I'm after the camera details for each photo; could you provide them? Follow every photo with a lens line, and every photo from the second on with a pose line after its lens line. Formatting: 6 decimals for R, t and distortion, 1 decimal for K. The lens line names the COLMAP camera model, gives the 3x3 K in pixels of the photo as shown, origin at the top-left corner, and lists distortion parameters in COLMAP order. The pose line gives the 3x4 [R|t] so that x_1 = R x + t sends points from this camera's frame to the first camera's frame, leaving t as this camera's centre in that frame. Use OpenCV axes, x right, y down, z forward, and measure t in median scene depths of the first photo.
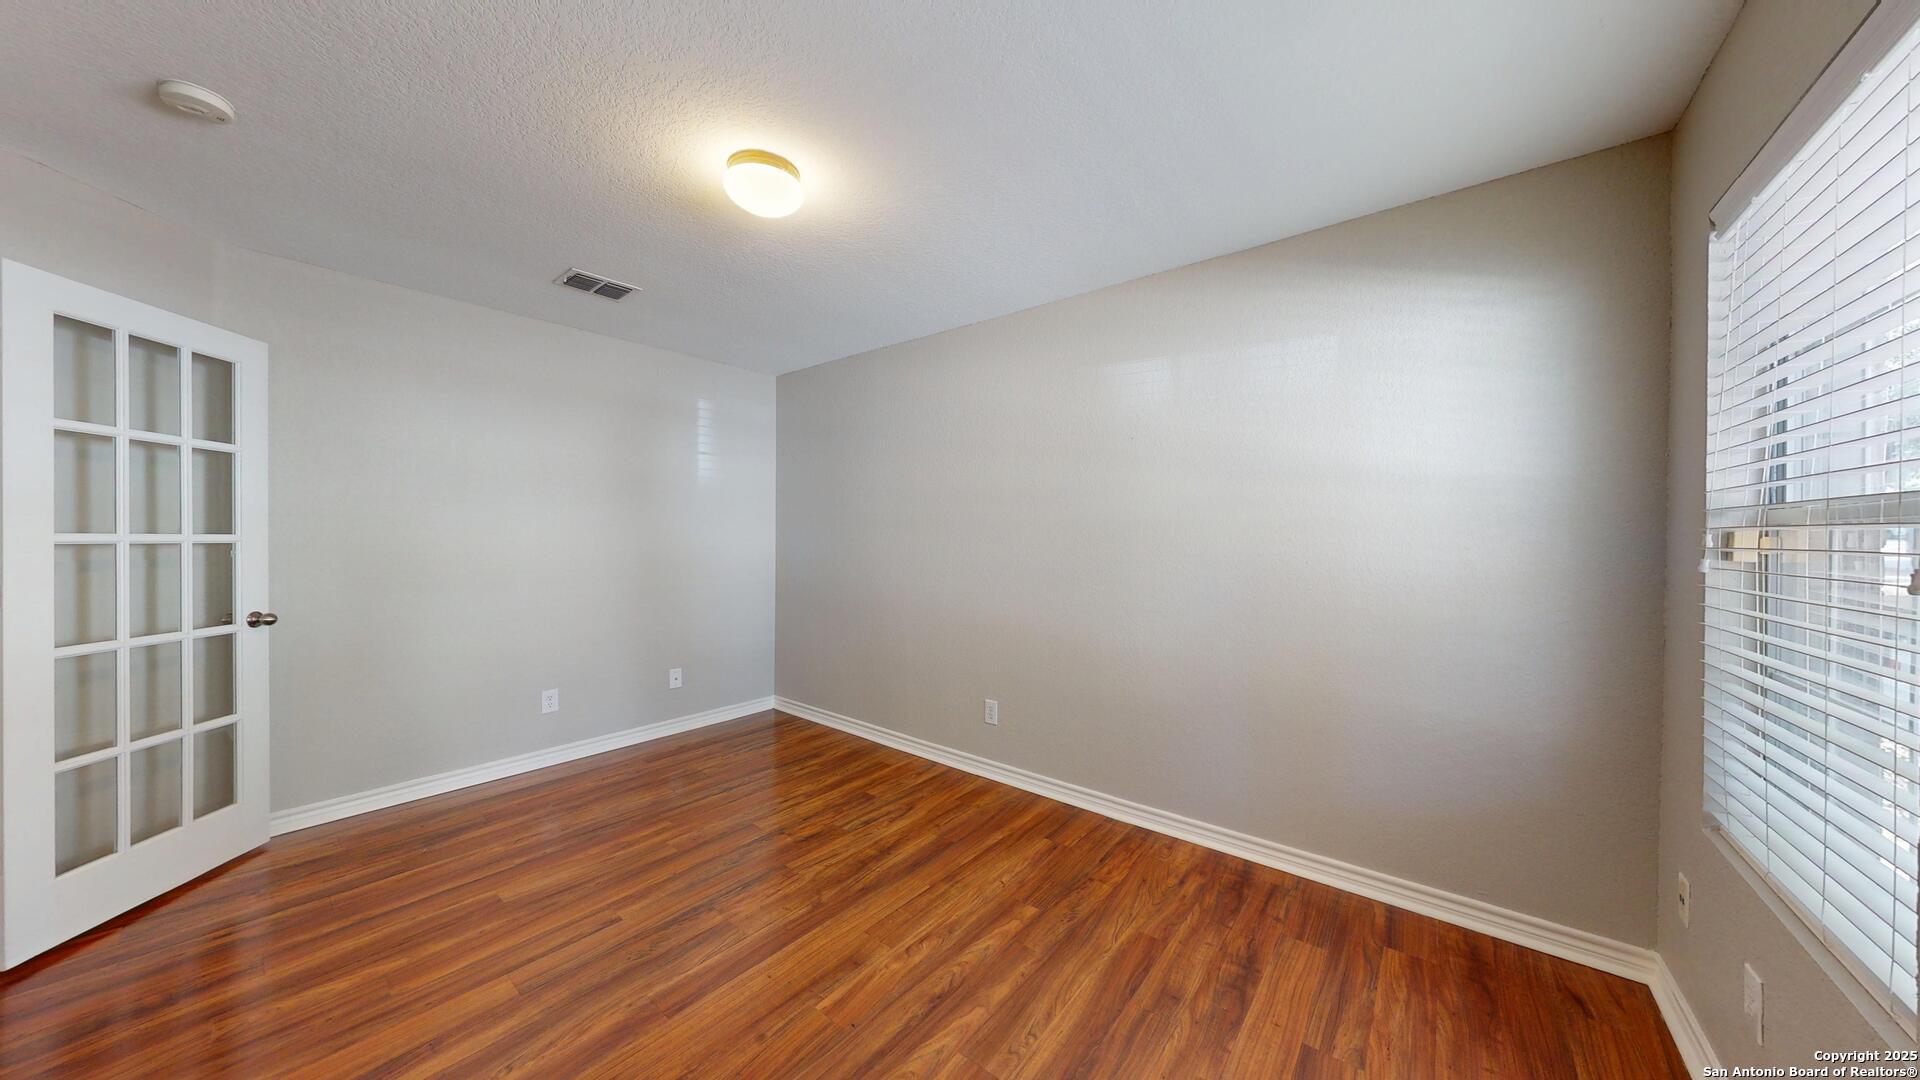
lens RADIAL K [[606.5, 0, 960.5], [0, 606.5, 541.4], [0, 0, 1]] dist [-0.001858, -0.000110]
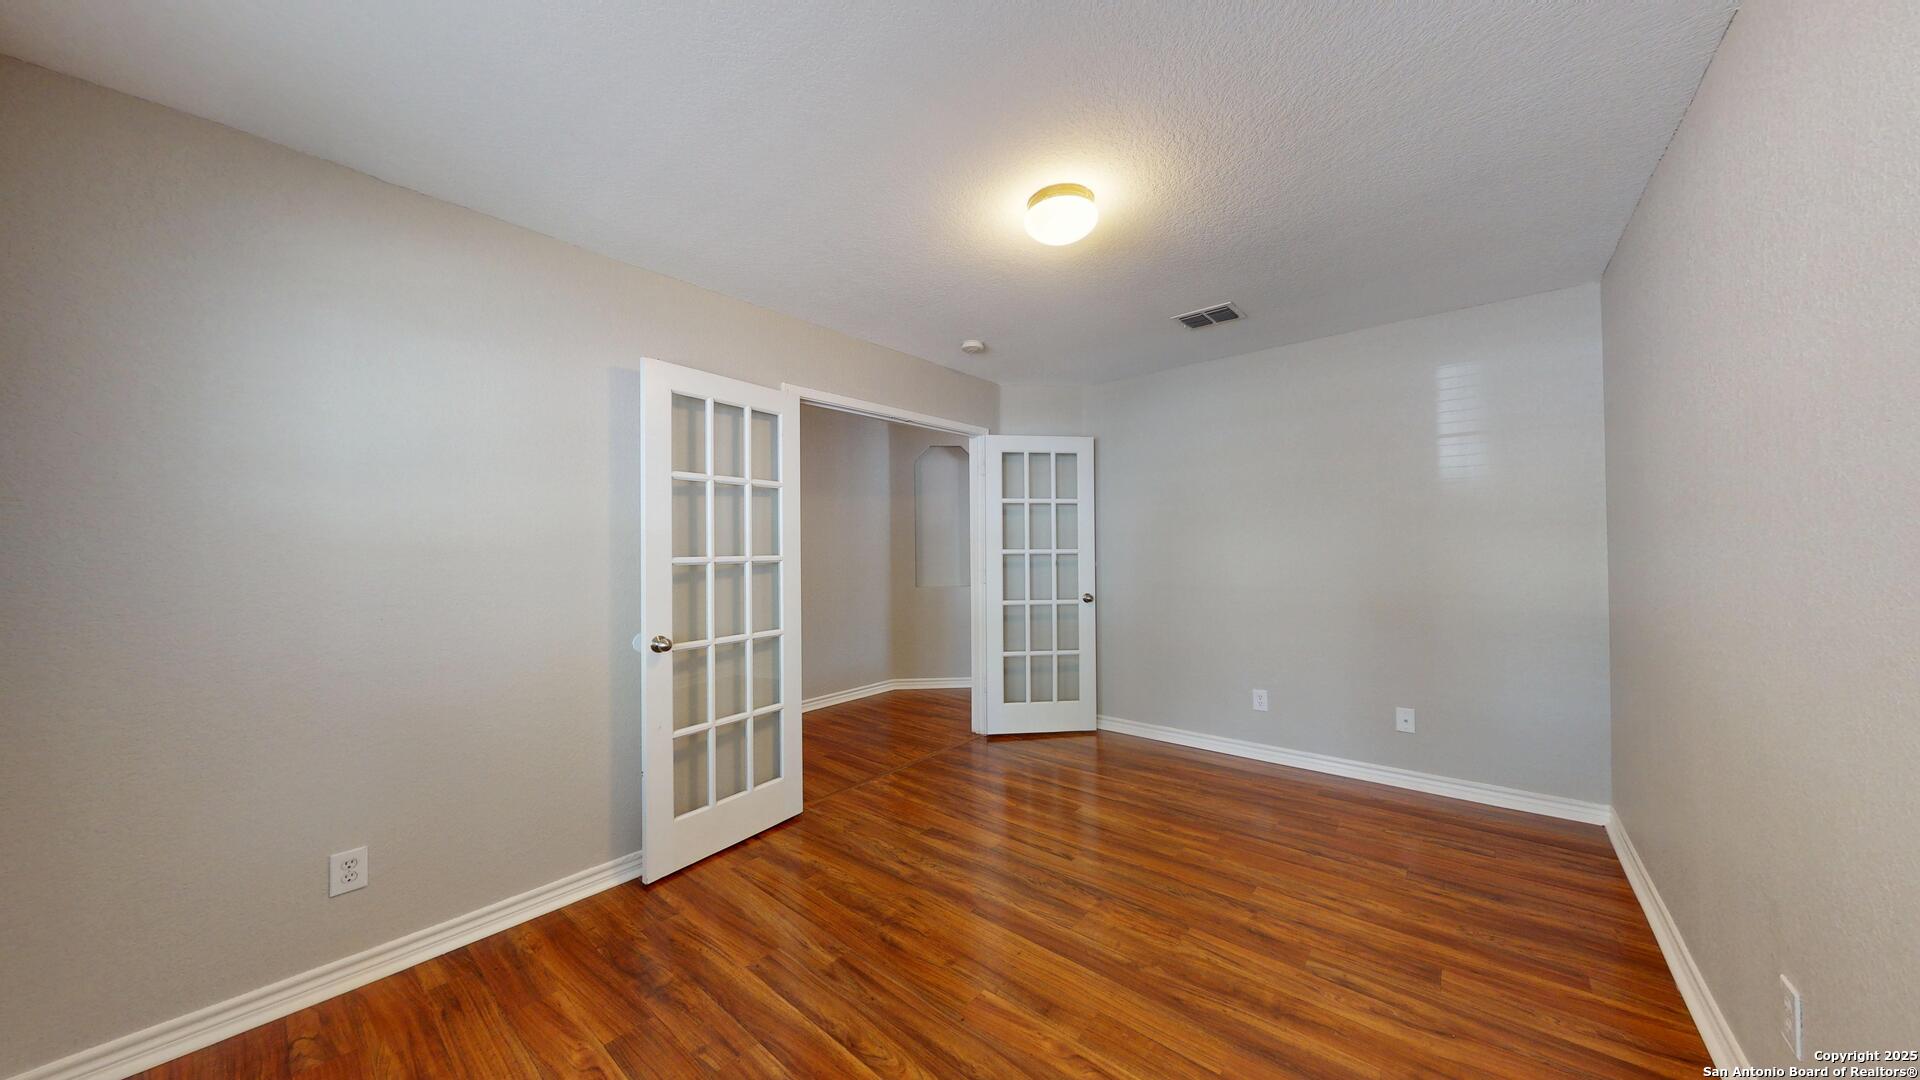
lens RADIAL K [[606.5, 0, 960.5], [0, 606.5, 541.4], [0, 0, 1]] dist [-0.001858, -0.000110]
pose [[-0.023061, -0.015711, -0.999611, 0.591981], [0.003639, 0.999869, -0.015799, -0.006043], [0.999727, -0.004002, -0.023000, 0.688791]]
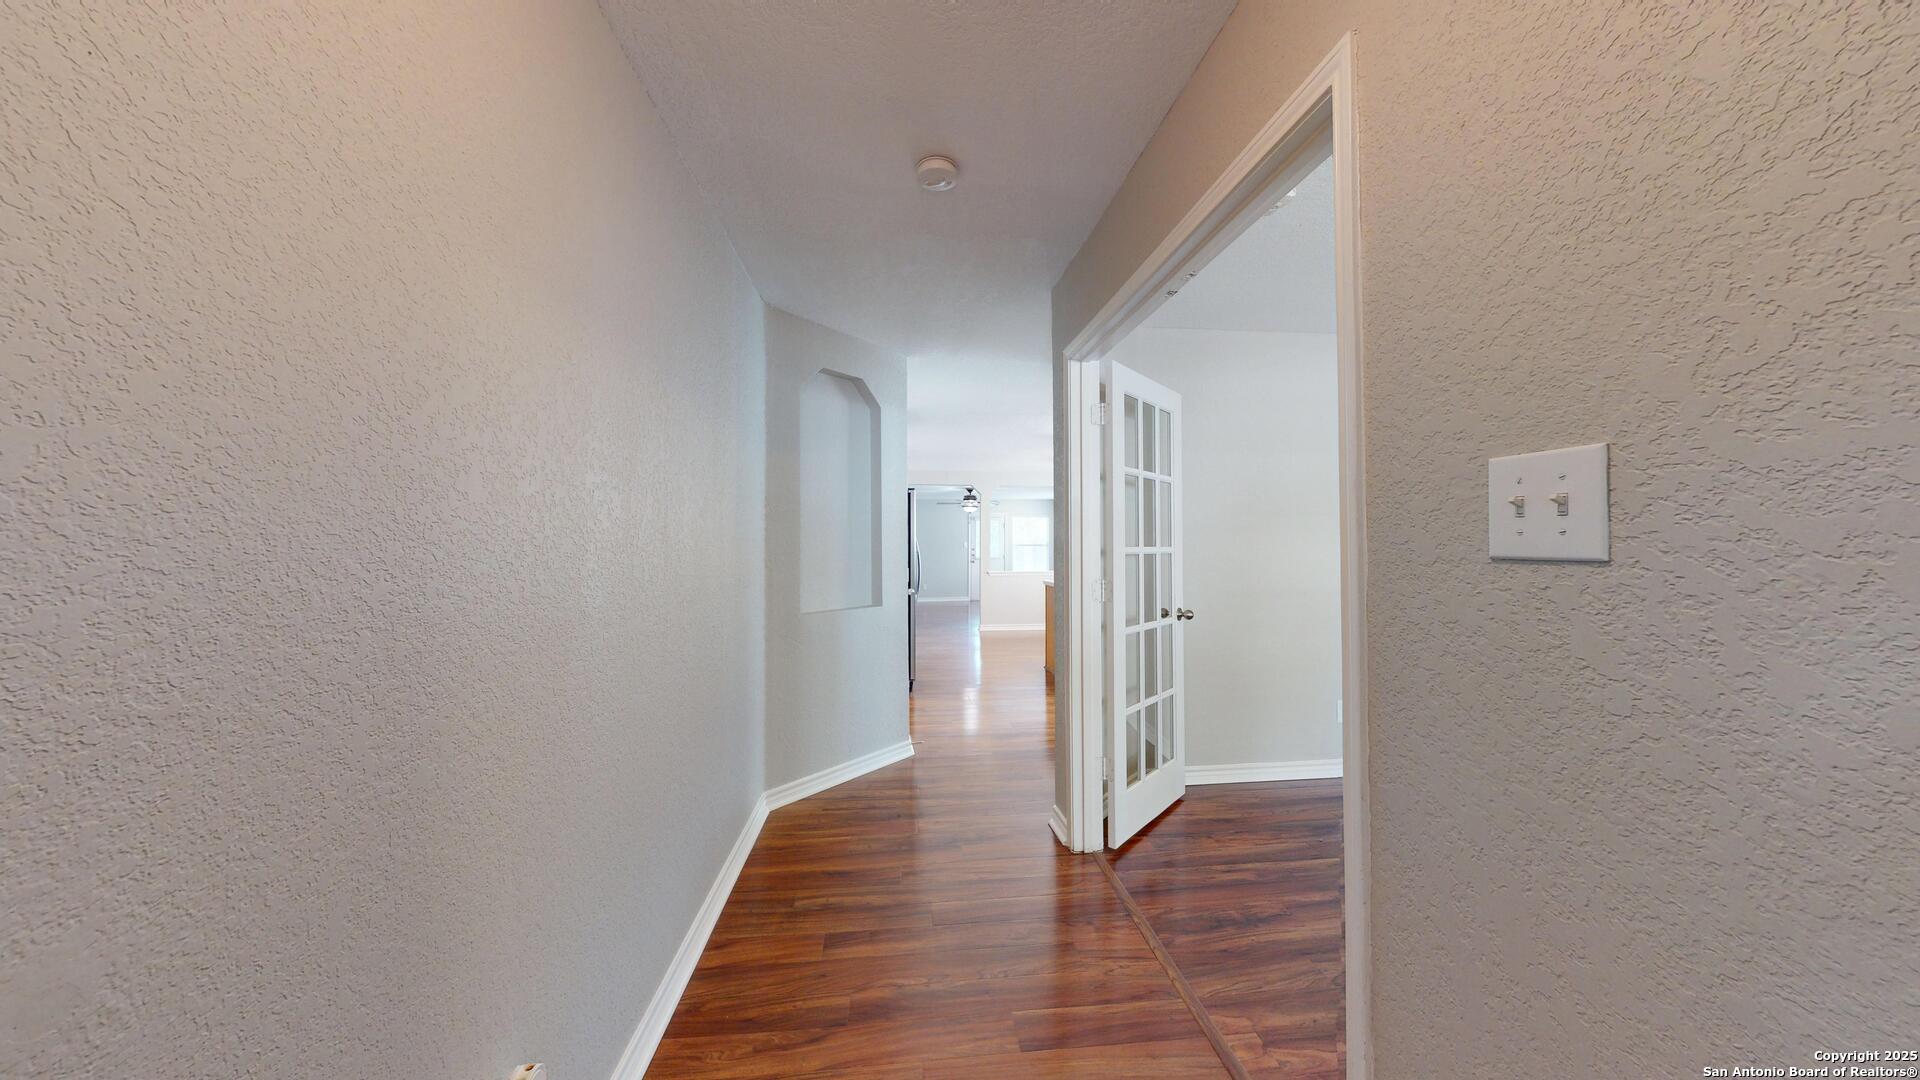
lens RADIAL K [[606.5, 0, 960.5], [0, 606.5, 541.4], [0, 0, 1]] dist [-0.001858, -0.000110]
pose [[0.714756, -0.014390, -0.699225, -0.611781], [0.002464, 0.999834, -0.018057, -0.001731], [0.699369, 0.011183, 0.714673, -0.233481]]
